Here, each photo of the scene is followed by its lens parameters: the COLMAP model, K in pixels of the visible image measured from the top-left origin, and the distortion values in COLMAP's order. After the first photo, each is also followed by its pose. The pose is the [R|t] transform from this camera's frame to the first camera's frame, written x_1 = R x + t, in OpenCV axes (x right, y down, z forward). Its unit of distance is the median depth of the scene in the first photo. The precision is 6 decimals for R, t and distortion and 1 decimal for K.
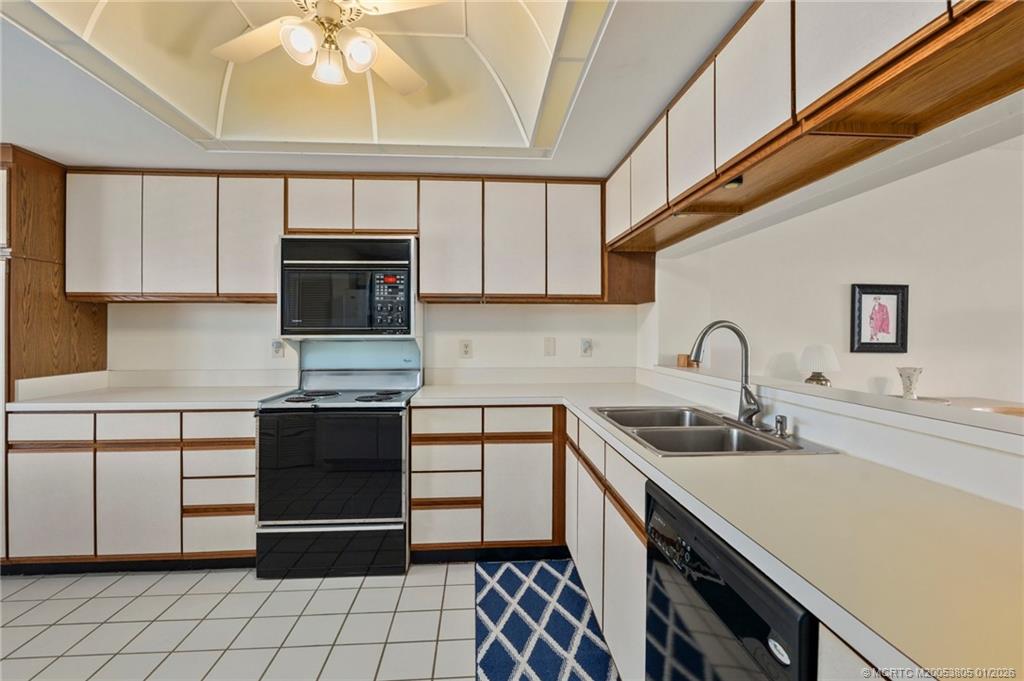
lens RADIAL K [[450.2, 0, 510.6], [0, 450.2, 334.4], [0, 0, 1]] dist [-0.001962, -0.000202]
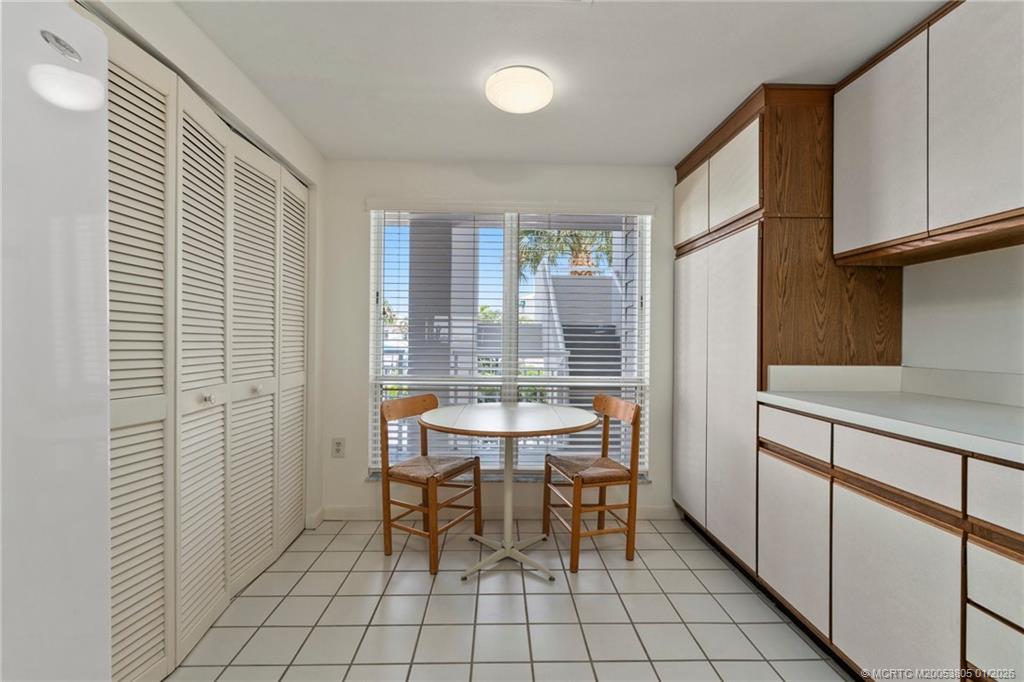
lens RADIAL K [[450.2, 0, 492.0], [0, 450.2, 336.4], [0, 0, 1]] dist [-0.001962, -0.000202]
pose [[-0.055607, -0.004922, -0.998441, -0.214491], [-0.010027, 0.999940, -0.004371, 0.050287], [0.998402, 0.009768, -0.055653, 0.476121]]
